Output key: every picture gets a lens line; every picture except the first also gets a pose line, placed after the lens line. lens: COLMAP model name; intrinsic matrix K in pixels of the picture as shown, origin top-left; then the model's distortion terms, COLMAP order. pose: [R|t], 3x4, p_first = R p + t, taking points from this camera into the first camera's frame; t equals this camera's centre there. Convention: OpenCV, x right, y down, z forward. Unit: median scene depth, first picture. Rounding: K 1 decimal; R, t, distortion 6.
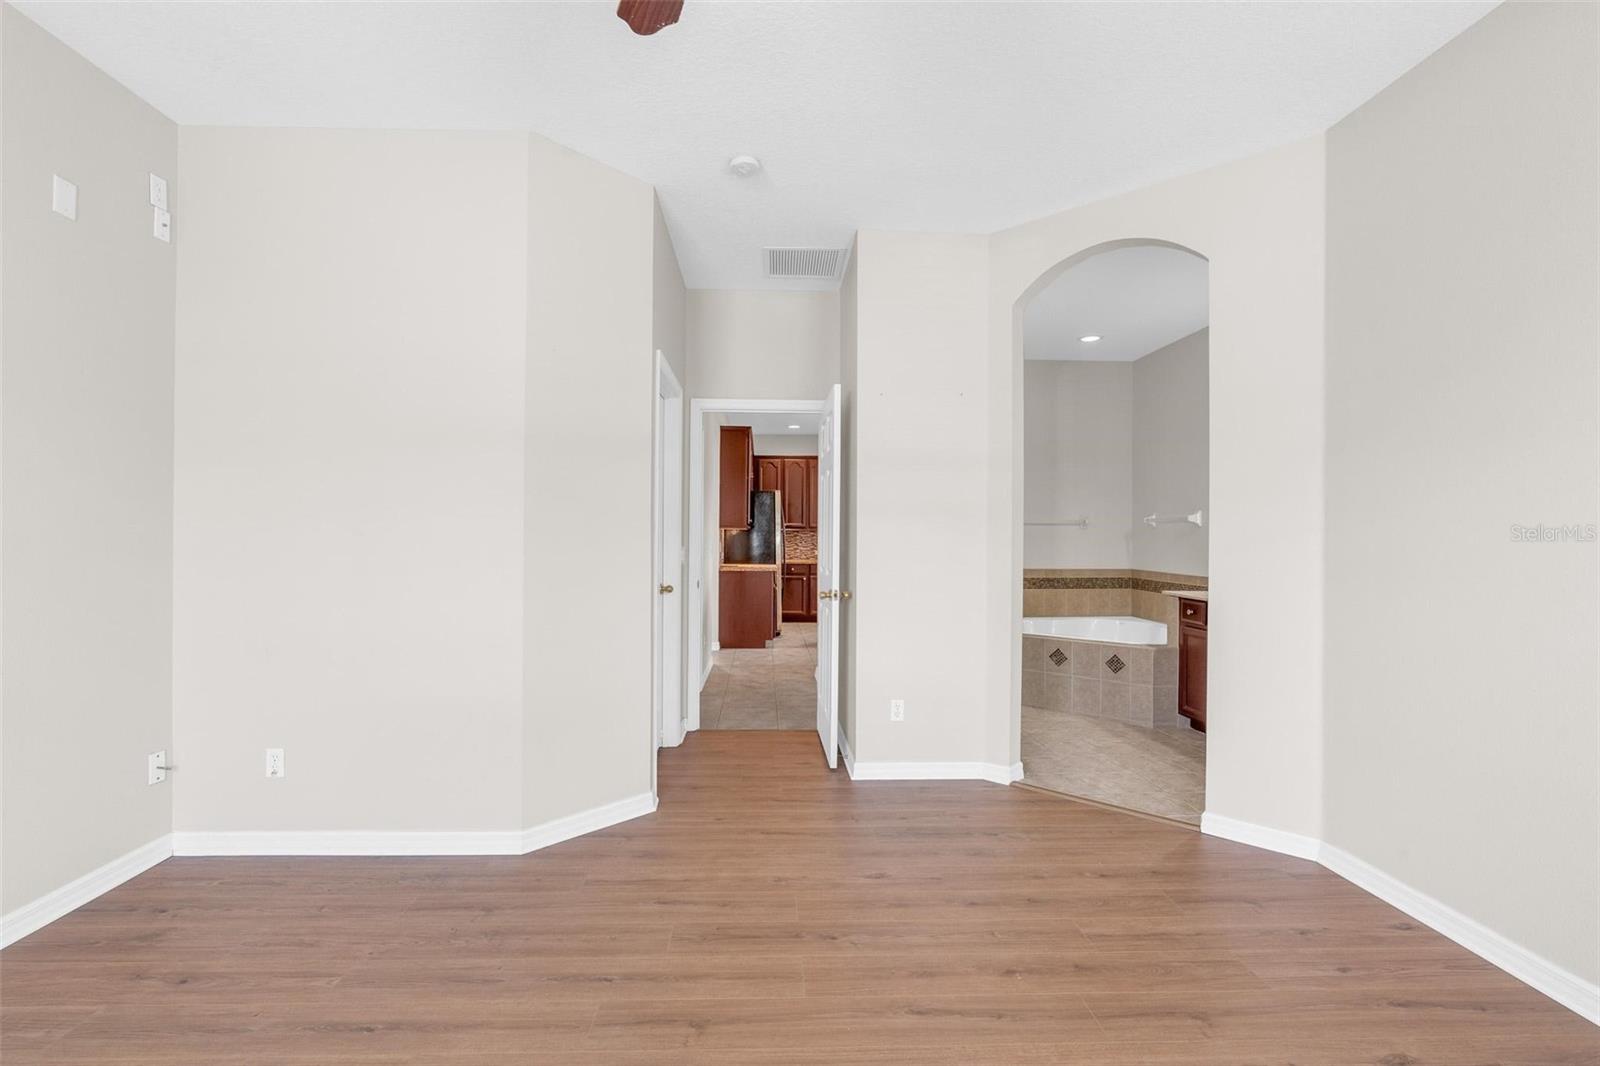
lens RADIAL K [[727.3, 0, 785.7], [0, 727.3, 531.9], [0, 0, 1]] dist [-0.009505, 0.003685]
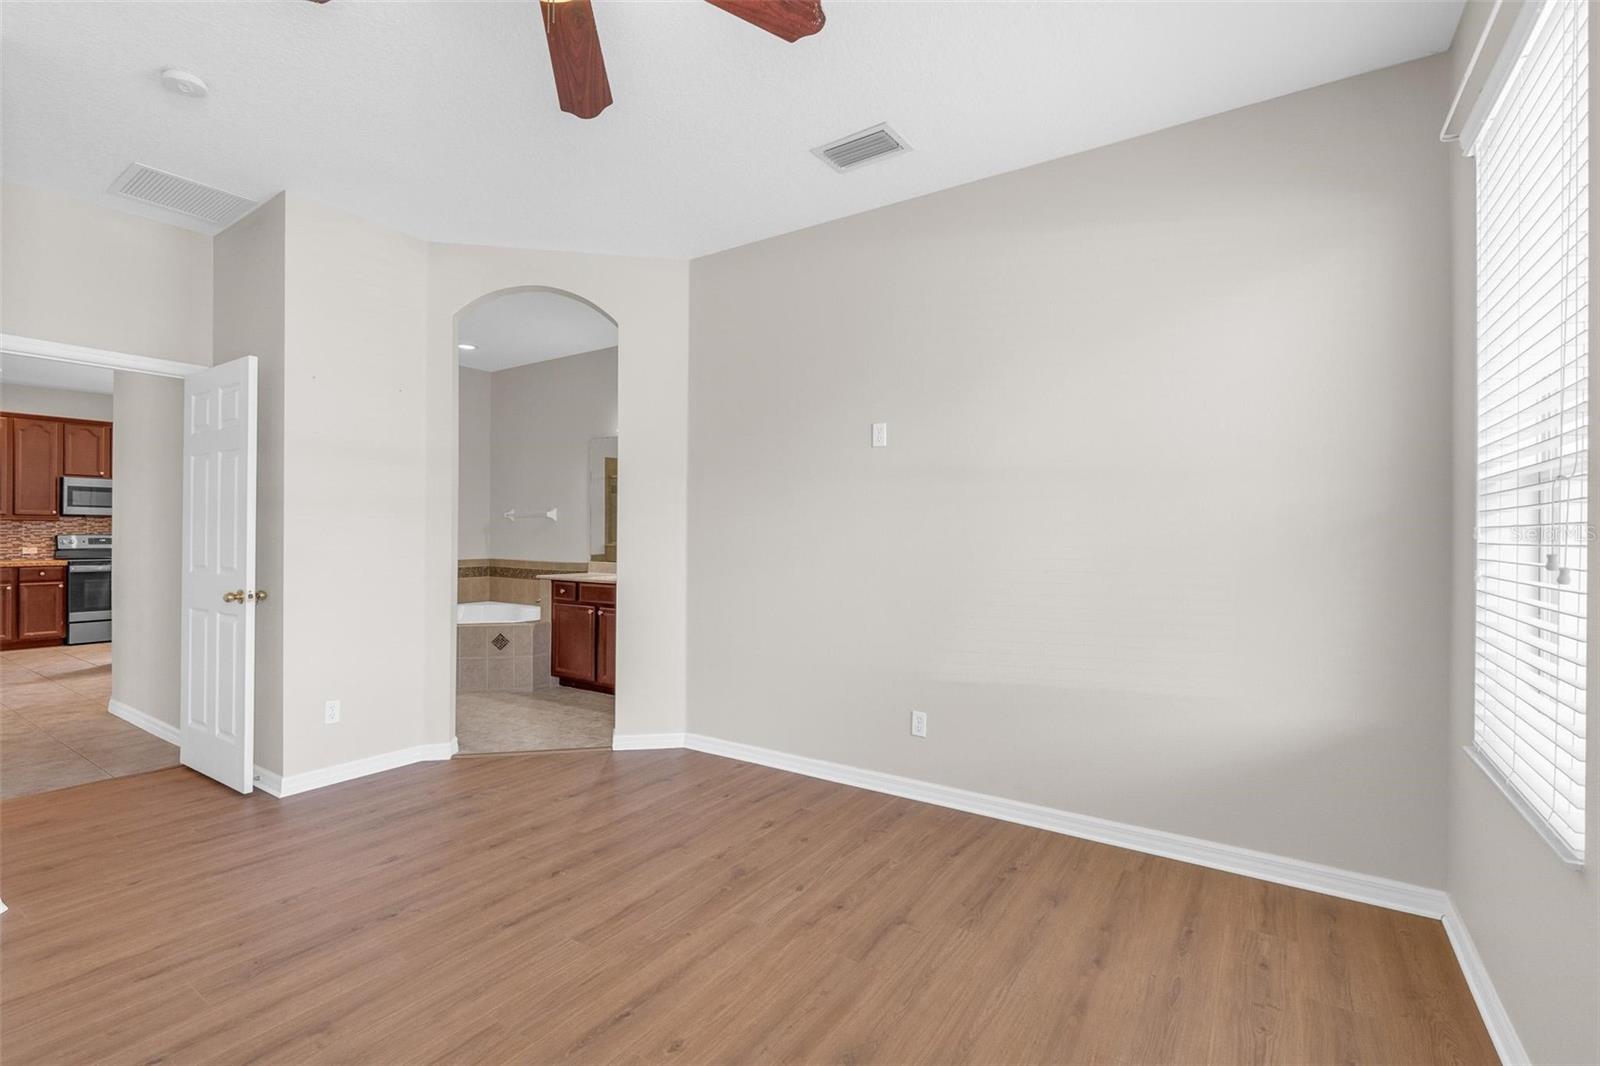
lens RADIAL K [[727.3, 0, 785.7], [0, 727.3, 531.9], [0, 0, 1]] dist [-0.009505, 0.003685]
pose [[0.589464, -0.001374, 0.807794, -0.282787], [-0.007771, 0.999943, 0.007371, -0.002589], [-0.807758, -0.010623, 0.589419, -0.041655]]
